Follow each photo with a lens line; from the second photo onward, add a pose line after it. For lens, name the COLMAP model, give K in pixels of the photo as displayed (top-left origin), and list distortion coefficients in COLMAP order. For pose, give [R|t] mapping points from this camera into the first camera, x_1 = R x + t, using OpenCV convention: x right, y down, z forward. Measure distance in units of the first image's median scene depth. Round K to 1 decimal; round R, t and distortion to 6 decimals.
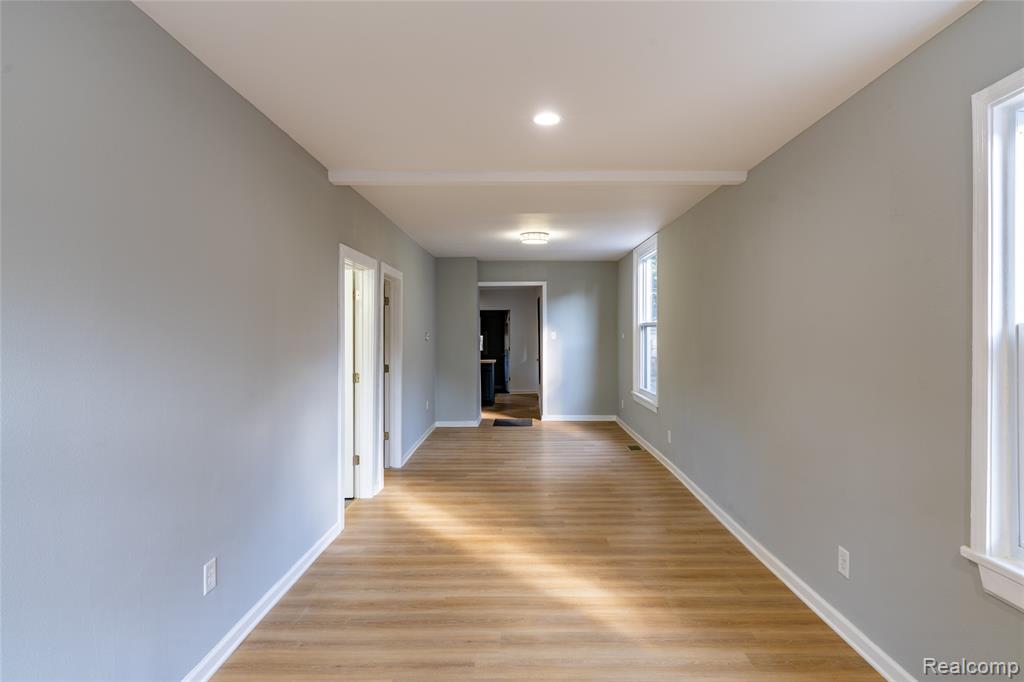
lens RADIAL K [[546.0, 0, 512.0], [0, 546.0, 341.0], [0, 0, 1]] dist [0.002082, 0.000796]
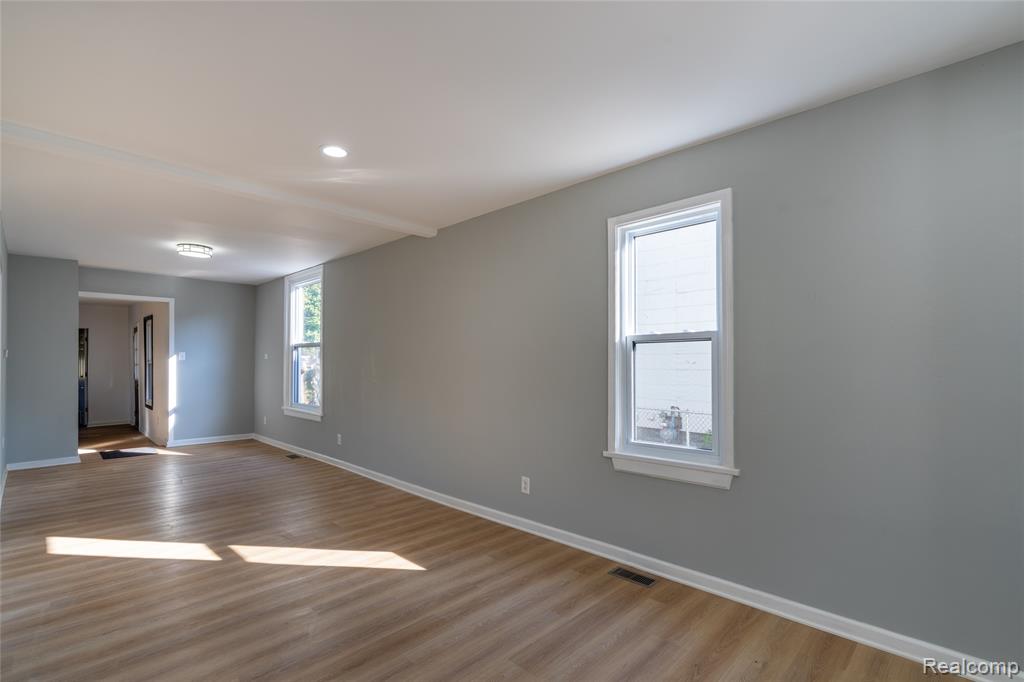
lens RADIAL K [[475.3, 0, 513.2], [0, 475.3, 365.9], [0, 0, 1]] dist [-0.002727, 0.000039]
pose [[0.704351, -0.004995, 0.709835, -0.256786], [0.008662, 0.999961, -0.001559, 0.033113], [-0.709799, 0.007247, 0.704367, 0.020141]]
